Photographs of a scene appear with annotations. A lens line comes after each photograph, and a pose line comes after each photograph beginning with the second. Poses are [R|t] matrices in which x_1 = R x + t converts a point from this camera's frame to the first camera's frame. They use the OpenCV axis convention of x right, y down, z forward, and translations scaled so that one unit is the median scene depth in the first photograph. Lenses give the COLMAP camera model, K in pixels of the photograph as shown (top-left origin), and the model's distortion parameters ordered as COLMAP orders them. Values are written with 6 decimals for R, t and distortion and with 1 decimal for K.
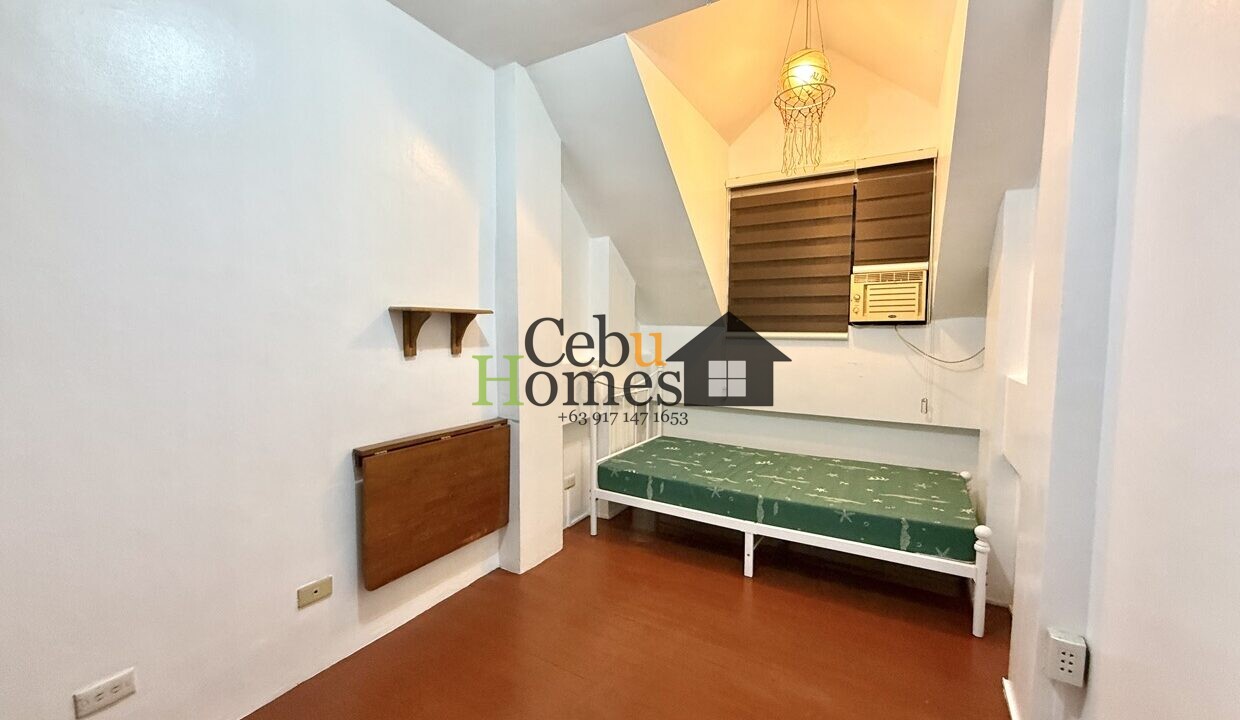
lens RADIAL K [[493.6, 0, 618.2], [0, 493.6, 361.5], [0, 0, 1]] dist [-0.000373, 0.000140]
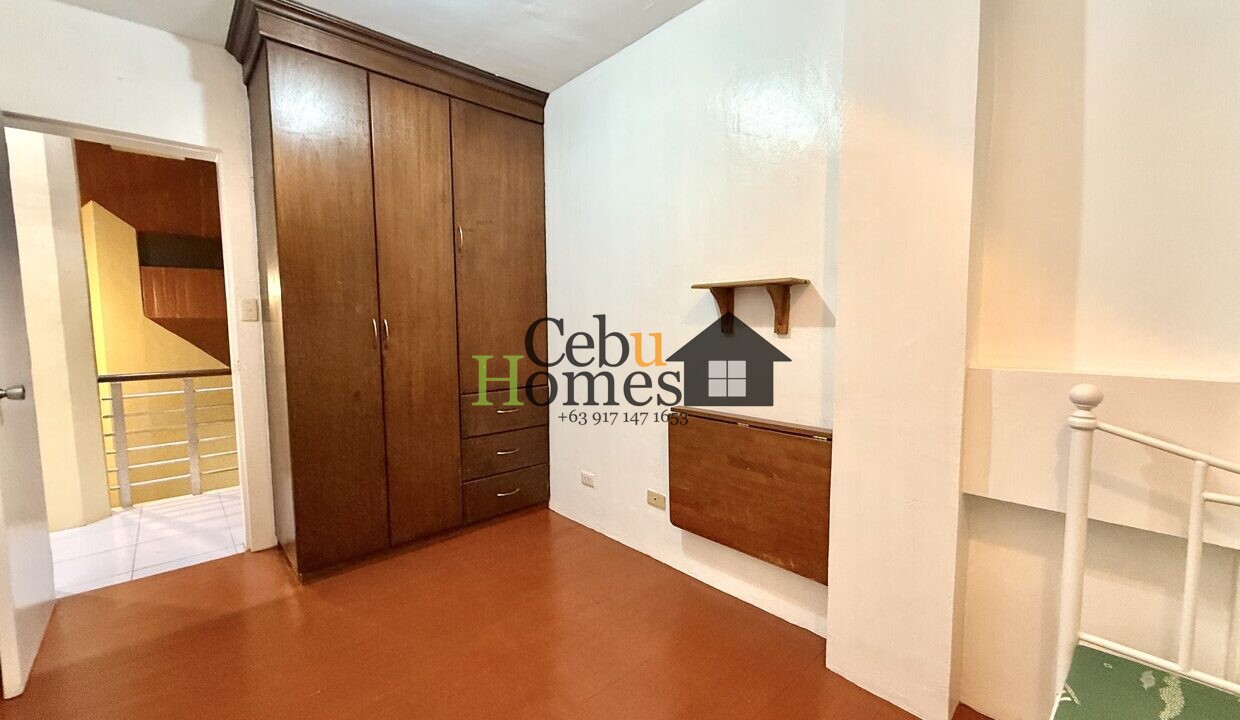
lens RADIAL K [[493.6, 0, 618.2], [0, 493.6, 361.5], [0, 0, 1]] dist [-0.000373, 0.000140]
pose [[-0.295429, 0.094322, -0.950697, 0.538585], [-0.039594, 0.993051, 0.110828, -0.048435], [0.954544, 0.070383, -0.289641, 0.995410]]
